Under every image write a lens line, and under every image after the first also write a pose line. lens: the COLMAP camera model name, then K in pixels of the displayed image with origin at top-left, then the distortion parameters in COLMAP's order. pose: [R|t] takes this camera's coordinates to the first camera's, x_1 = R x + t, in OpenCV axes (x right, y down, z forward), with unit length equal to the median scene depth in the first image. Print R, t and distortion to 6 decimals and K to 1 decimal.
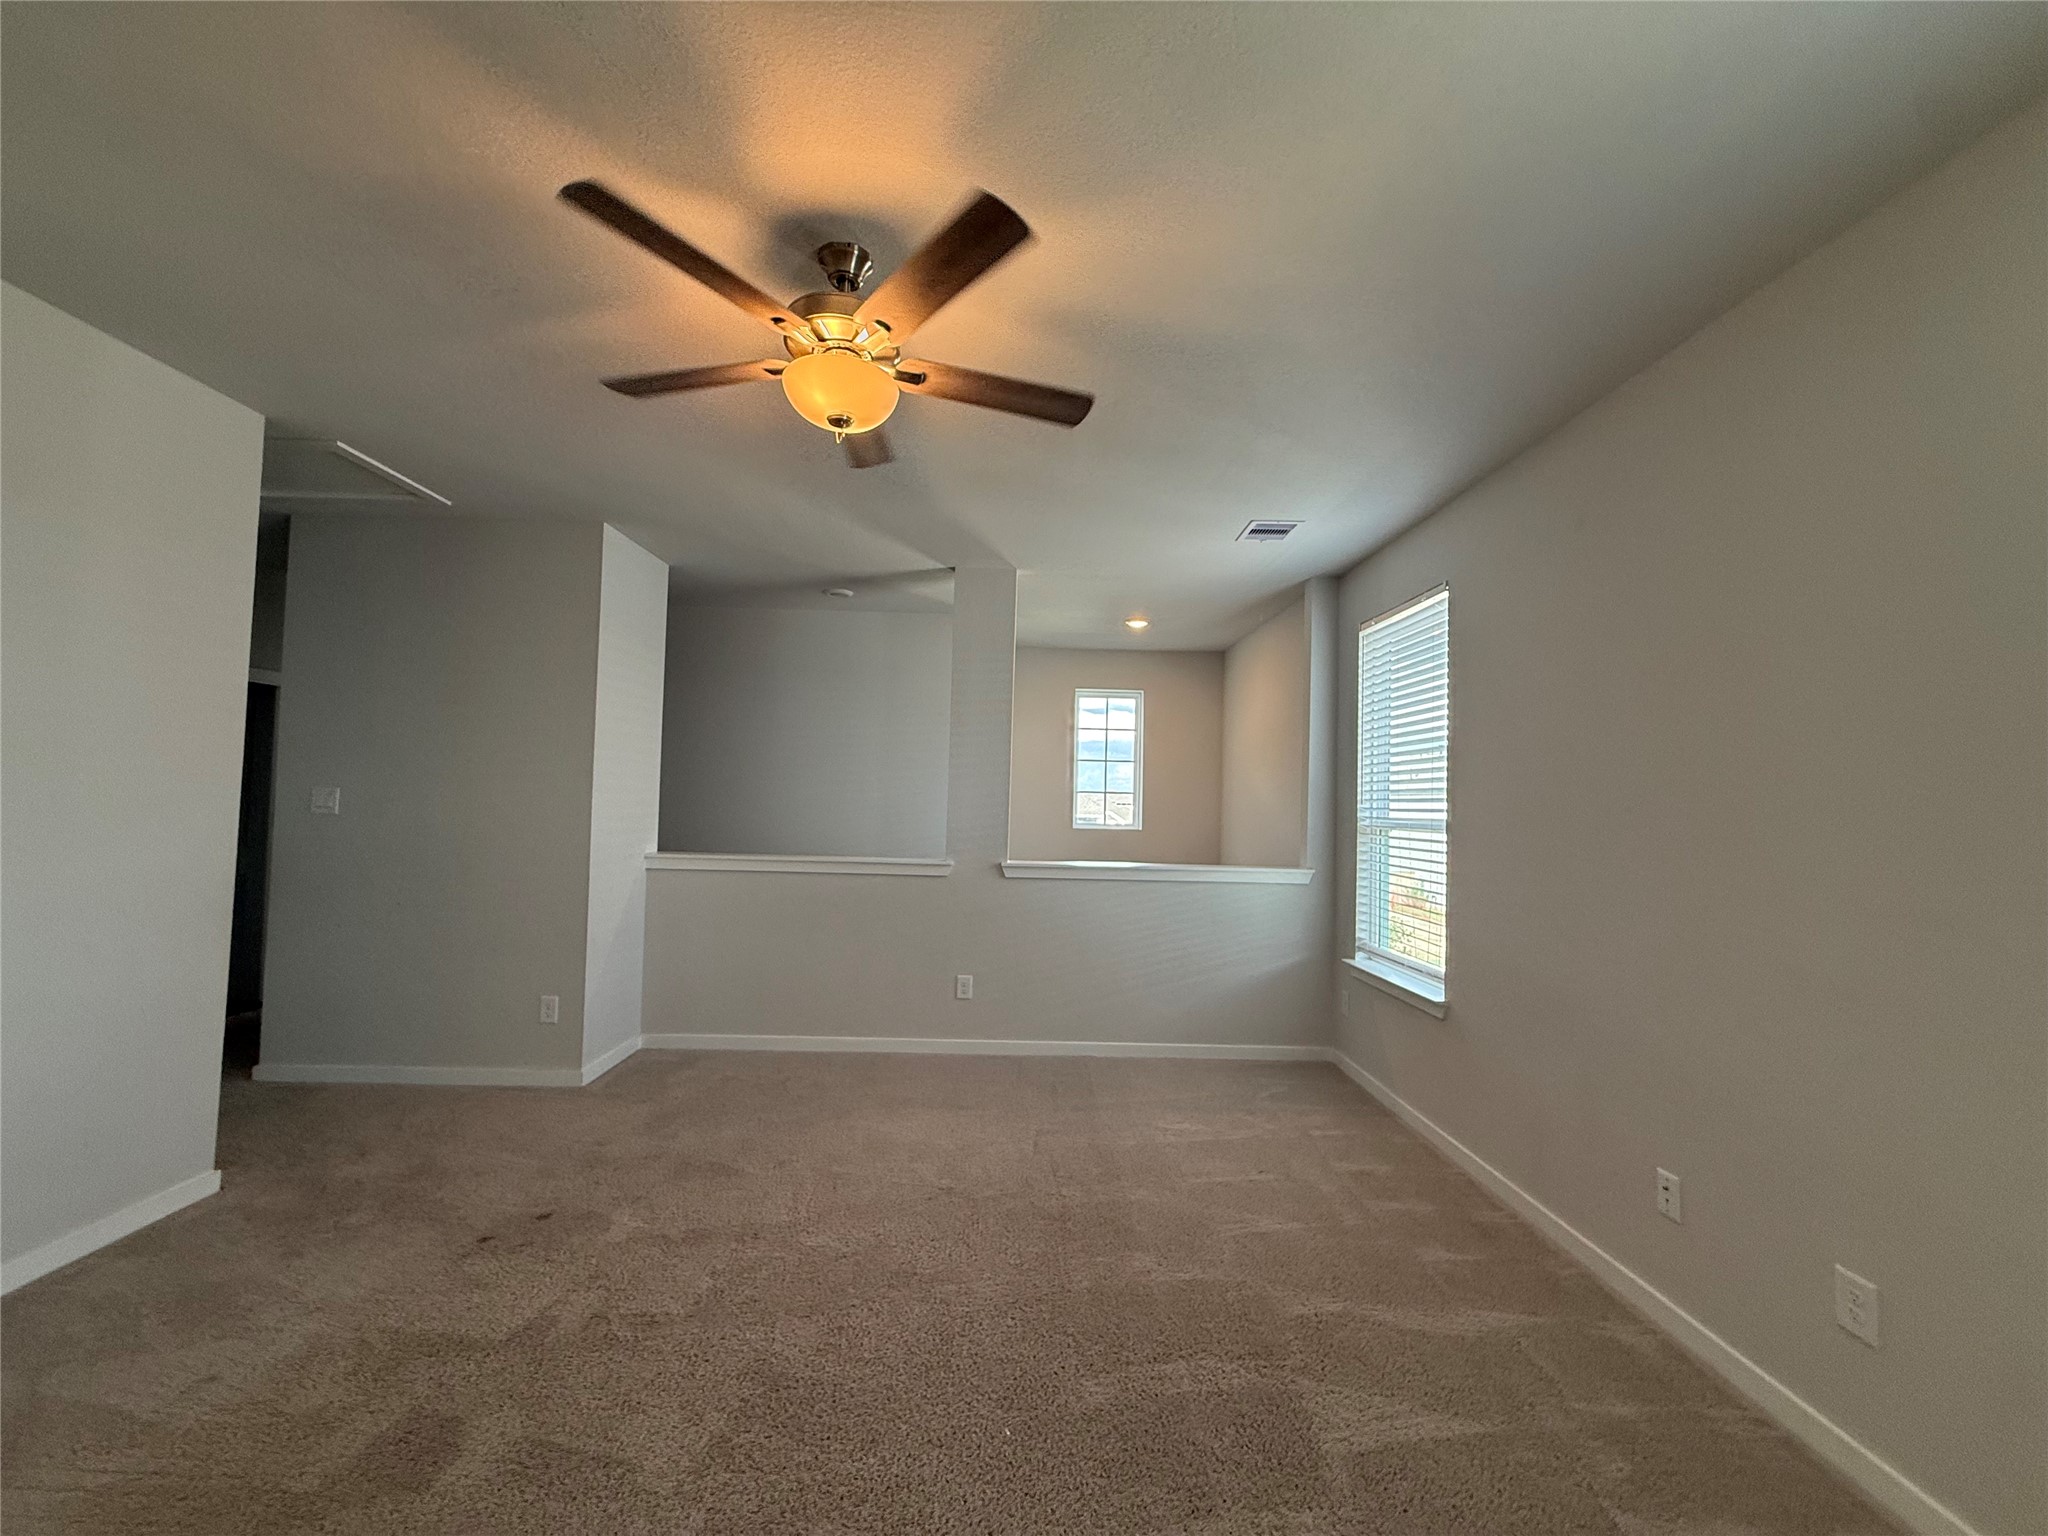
lens RADIAL K [[821.0, 0, 1023.5], [0, 821.0, 766.1], [0, 0, 1]] dist [0.000269, -0.000347]
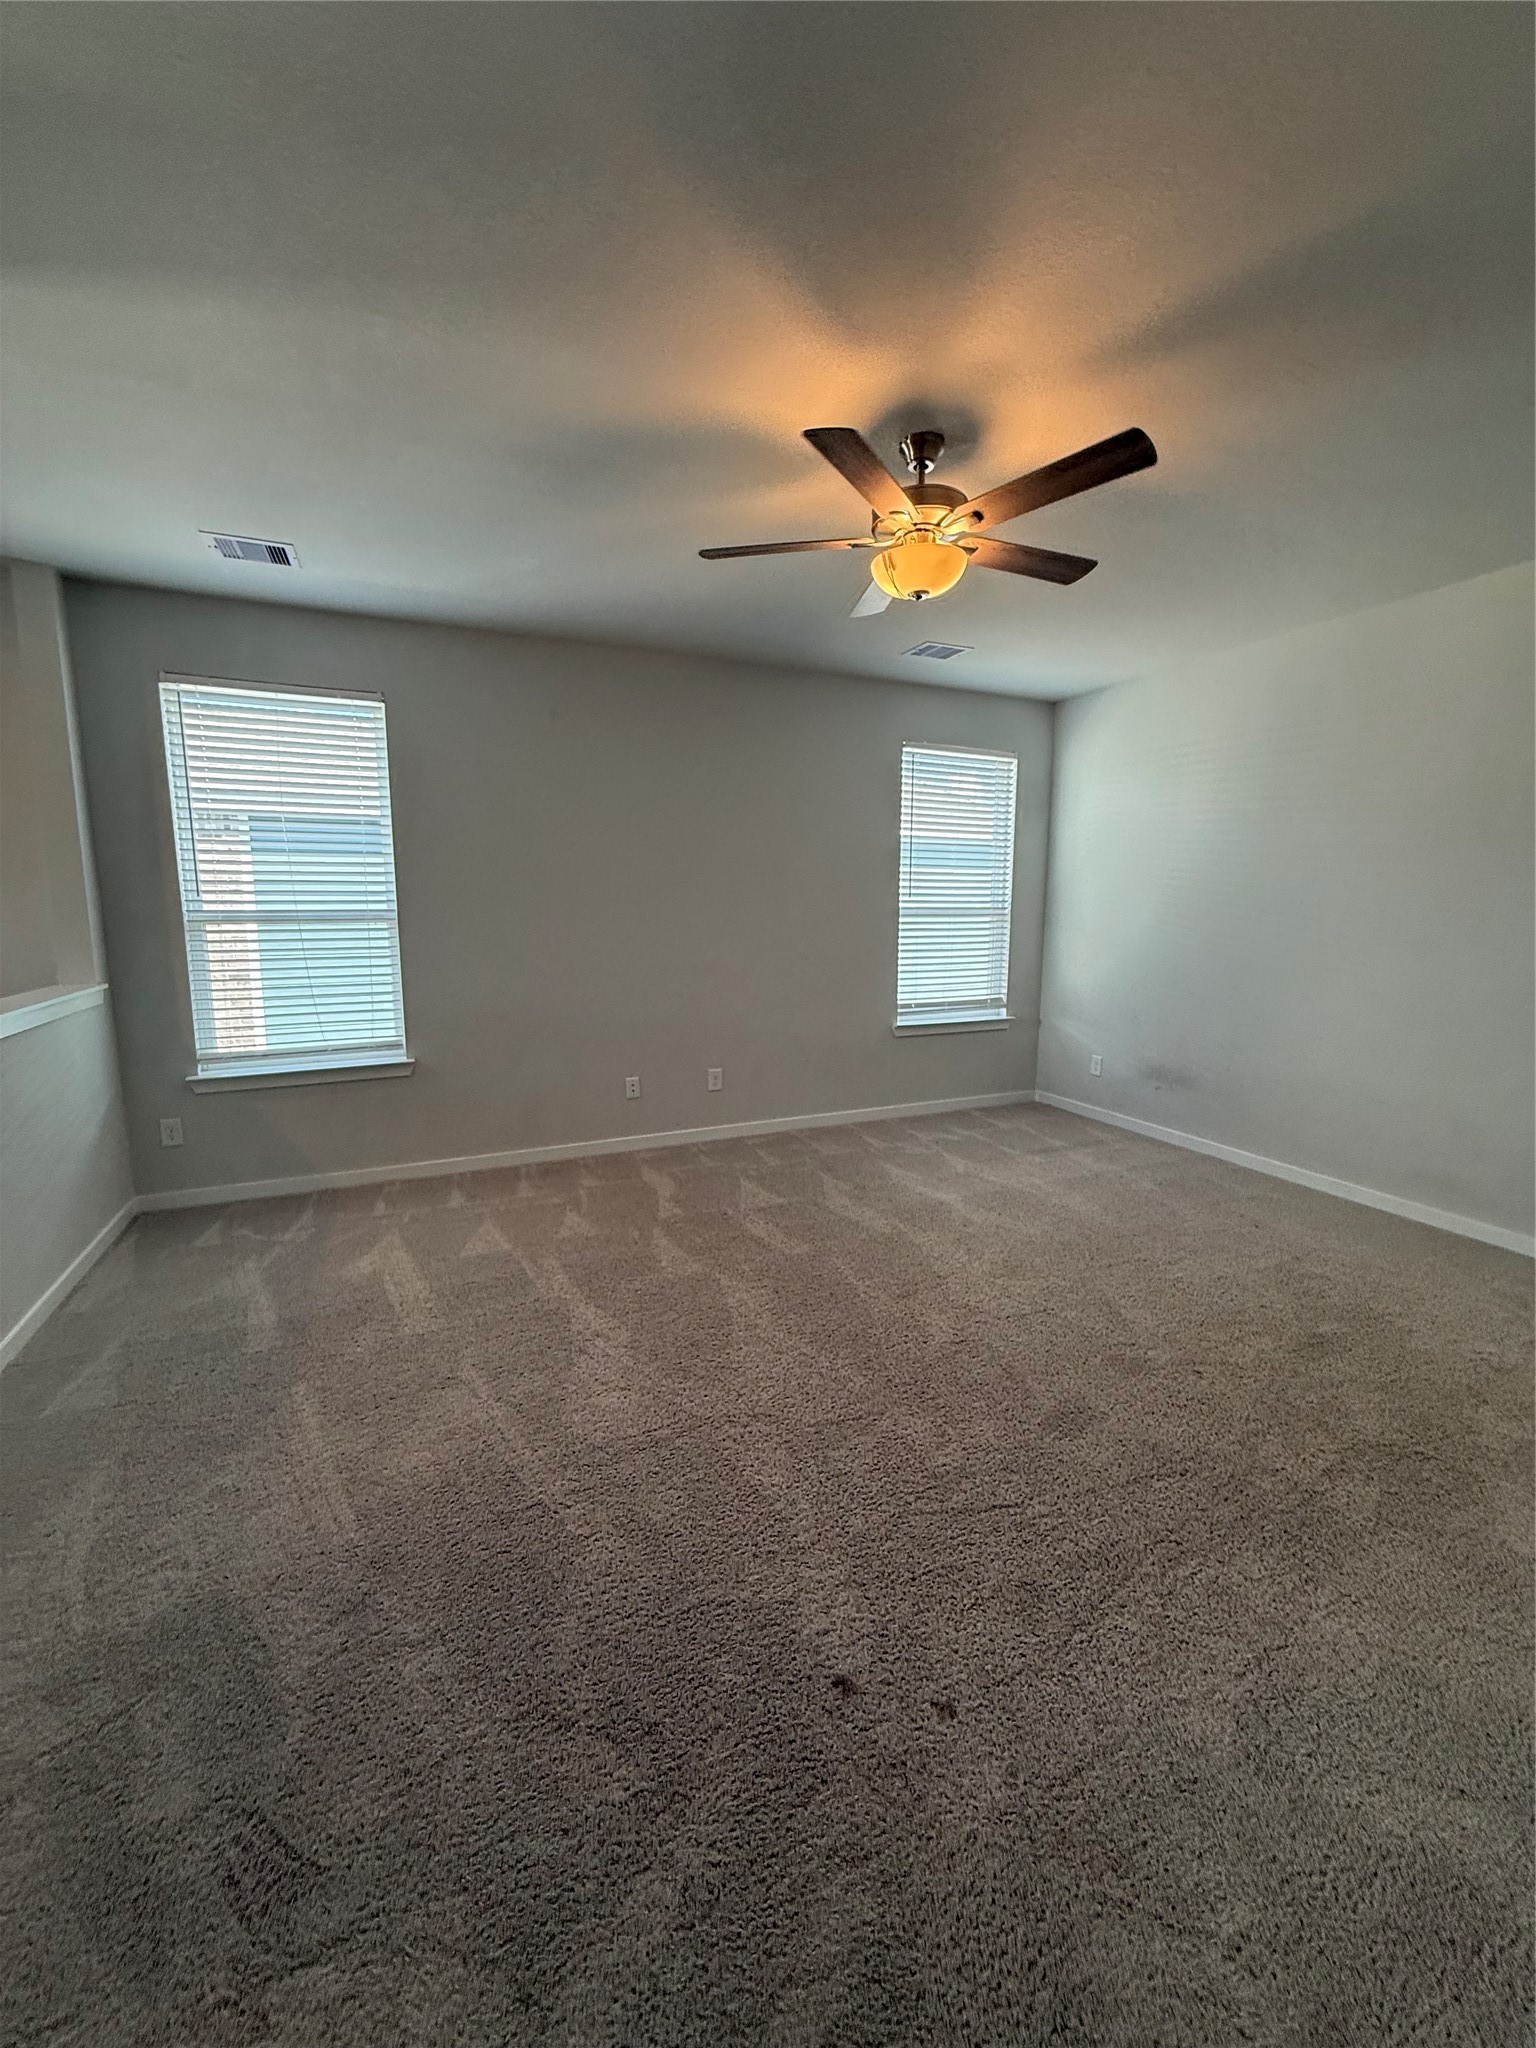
lens RADIAL K [[821.0, 0, 769.2], [0, 821.0, 1019.0], [0, 0, 1]] dist [0.000269, -0.000347]
pose [[-0.380733, -0.168414, 0.909219, -0.758558], [-0.056211, 0.985671, 0.159037, 0.002280], [-0.922975, 0.009443, -0.384744, 0.939611]]
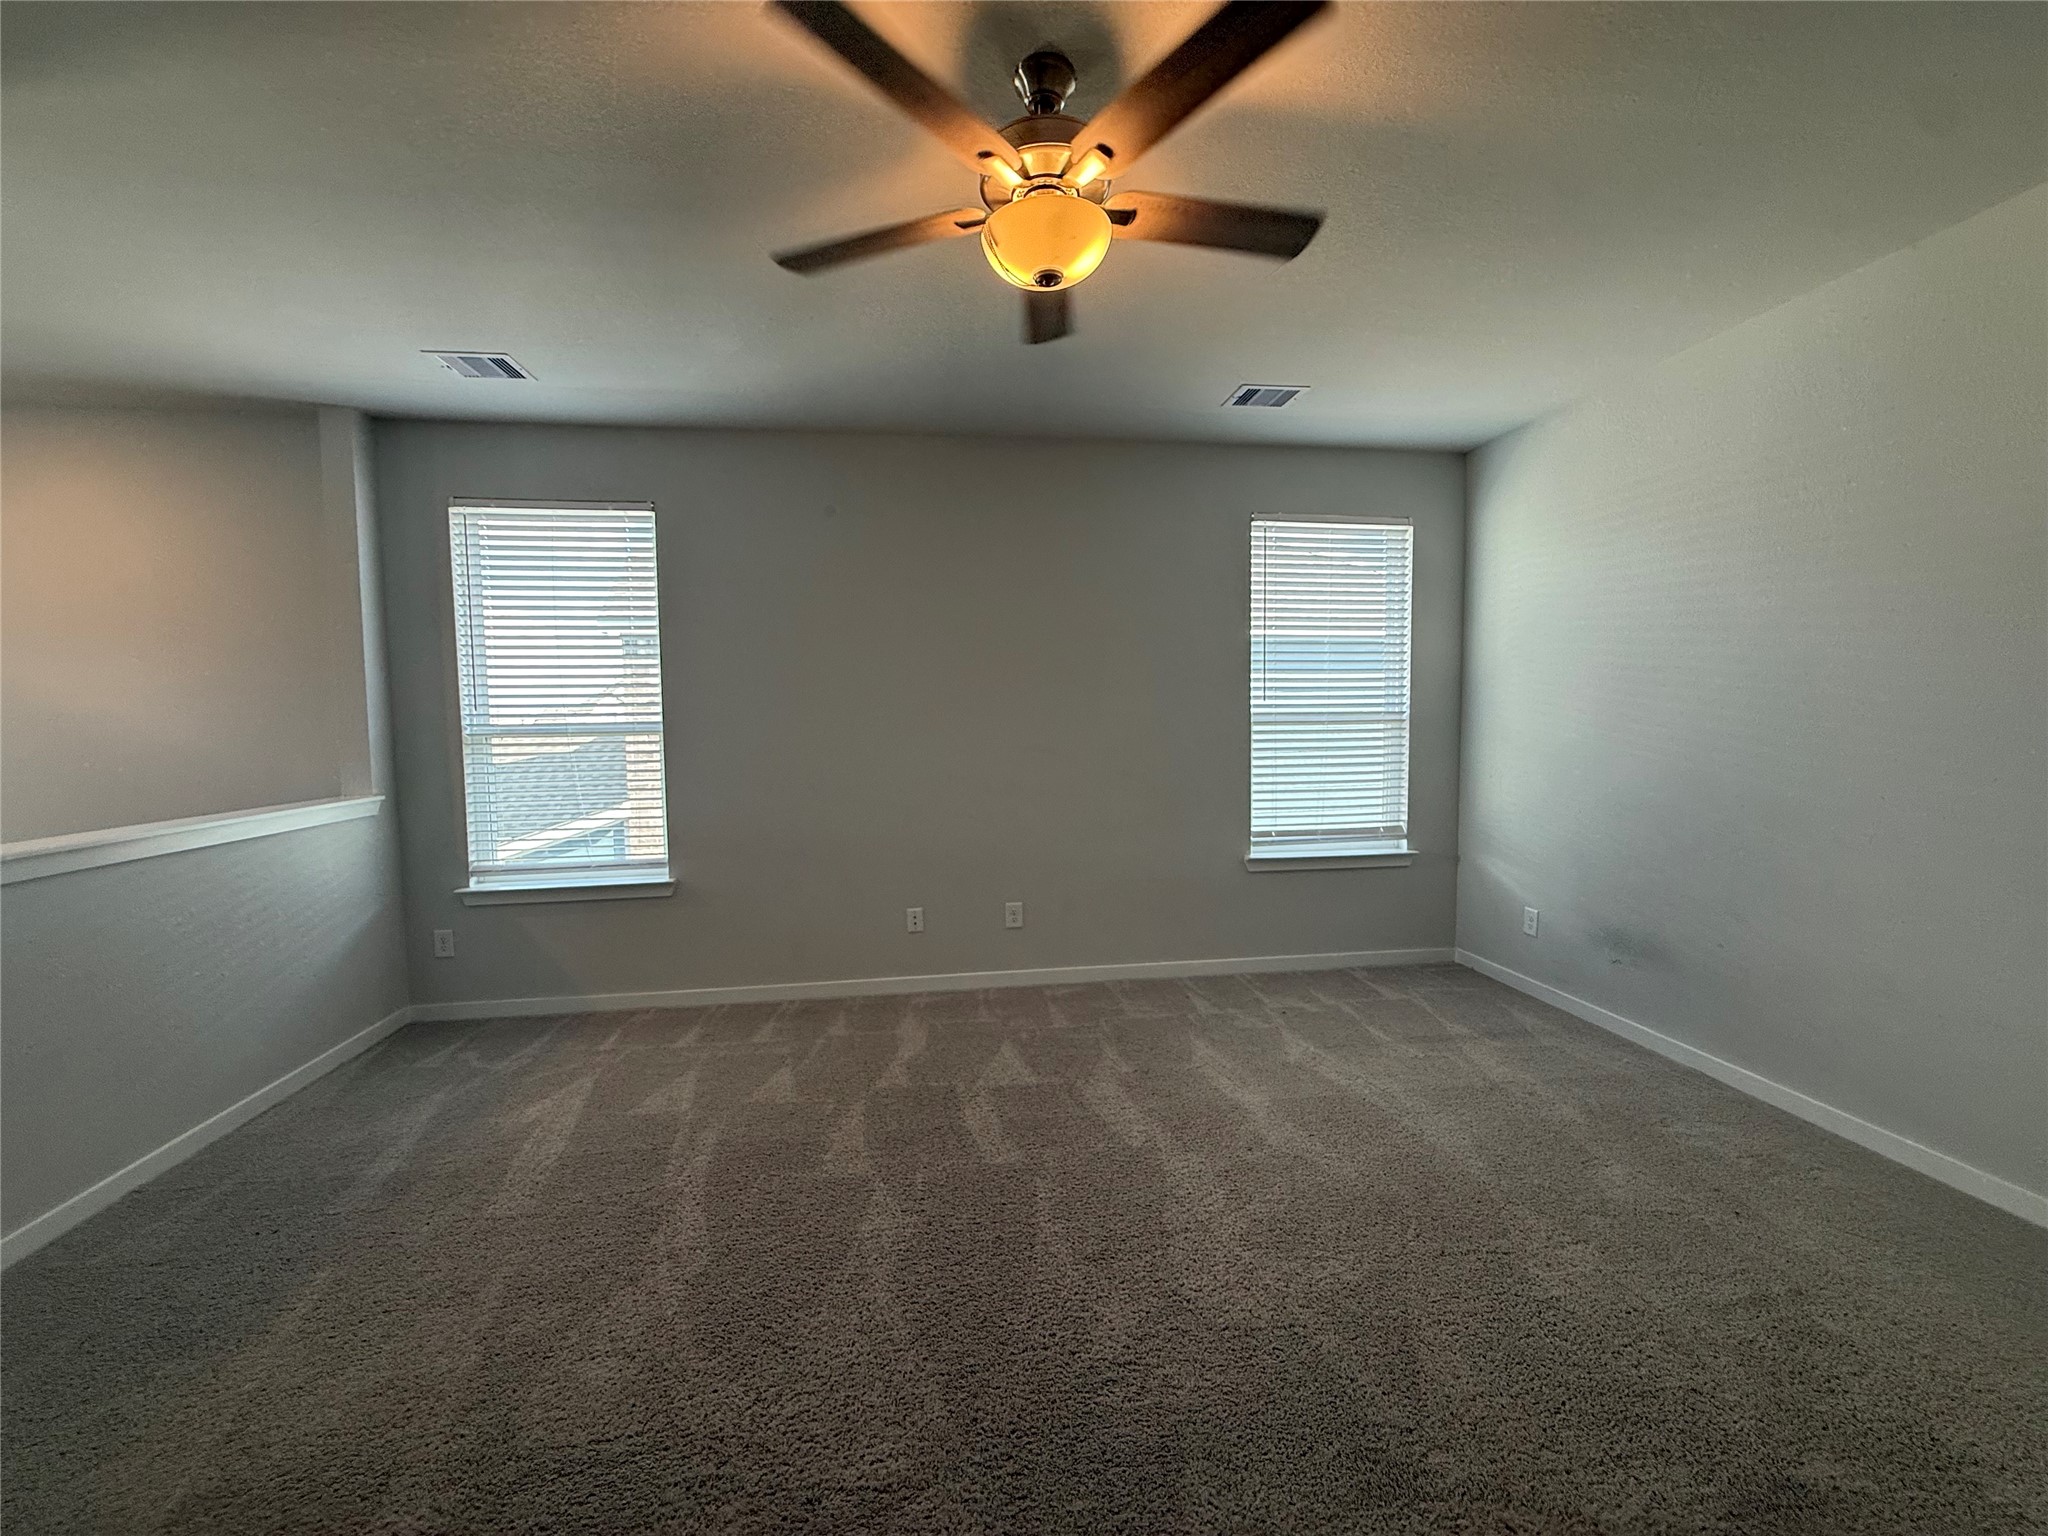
lens RADIAL K [[821.0, 0, 1023.5], [0, 821.0, 766.1], [0, 0, 1]] dist [0.000269, -0.000347]
pose [[-0.107165, -0.096750, 0.989523, -0.638452], [-0.035325, 0.994996, 0.093459, 0.002590], [-0.993614, -0.024939, -0.110046, 0.617695]]
